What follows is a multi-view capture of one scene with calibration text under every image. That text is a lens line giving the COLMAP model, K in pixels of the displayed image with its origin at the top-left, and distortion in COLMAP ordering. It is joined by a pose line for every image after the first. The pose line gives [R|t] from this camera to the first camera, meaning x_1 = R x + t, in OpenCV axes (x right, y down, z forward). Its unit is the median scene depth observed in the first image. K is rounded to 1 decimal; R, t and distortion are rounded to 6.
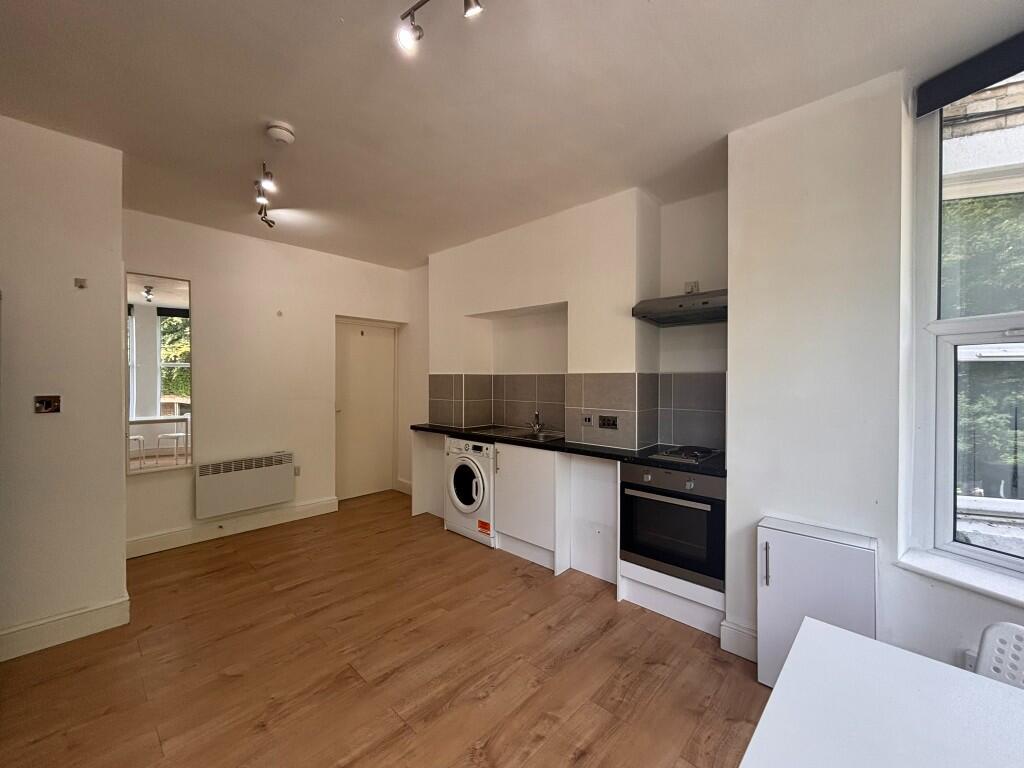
lens RADIAL K [[418.1, 0, 514.8], [0, 418.1, 378.0], [0, 0, 1]] dist [-0.001478, 0.002506]
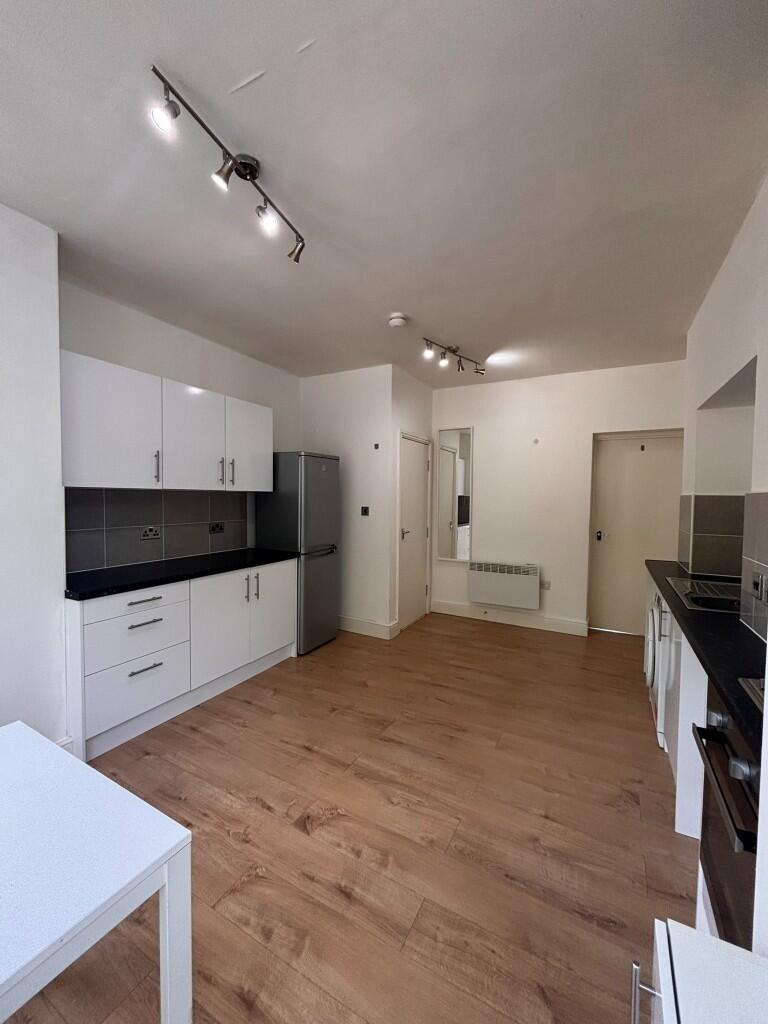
lens RADIAL K [[418.1, 0, 384.4], [0, 418.1, 510.9], [0, 0, 1]] dist [-0.001478, 0.002506]
pose [[0.235959, 0.033820, -0.971174, 0.753058], [-0.008090, 0.999428, 0.032839, -0.003117], [0.971729, 0.000108, 0.236098, 0.600647]]
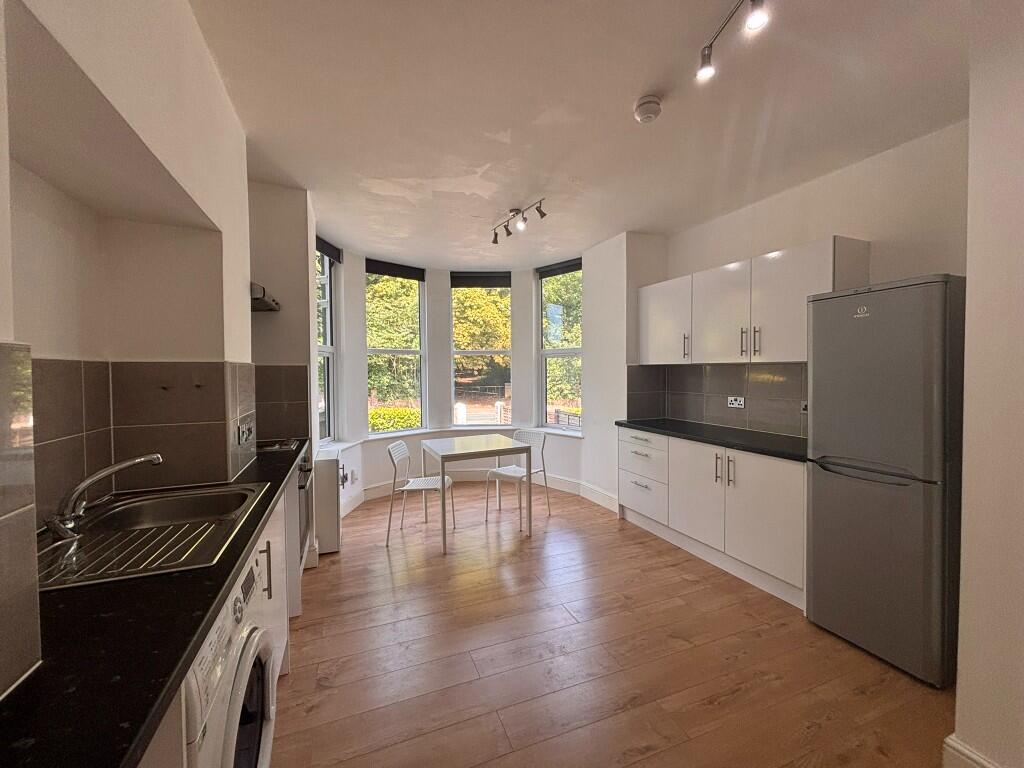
lens RADIAL K [[418.1, 0, 513.2], [0, 418.1, 384.7], [0, 0, 1]] dist [-0.001478, 0.002506]
pose [[-0.891234, -0.009010, 0.453455, -0.683557], [0.006845, 0.999422, 0.033312, -0.000969], [-0.453493, 0.032793, -0.890656, 1.882453]]
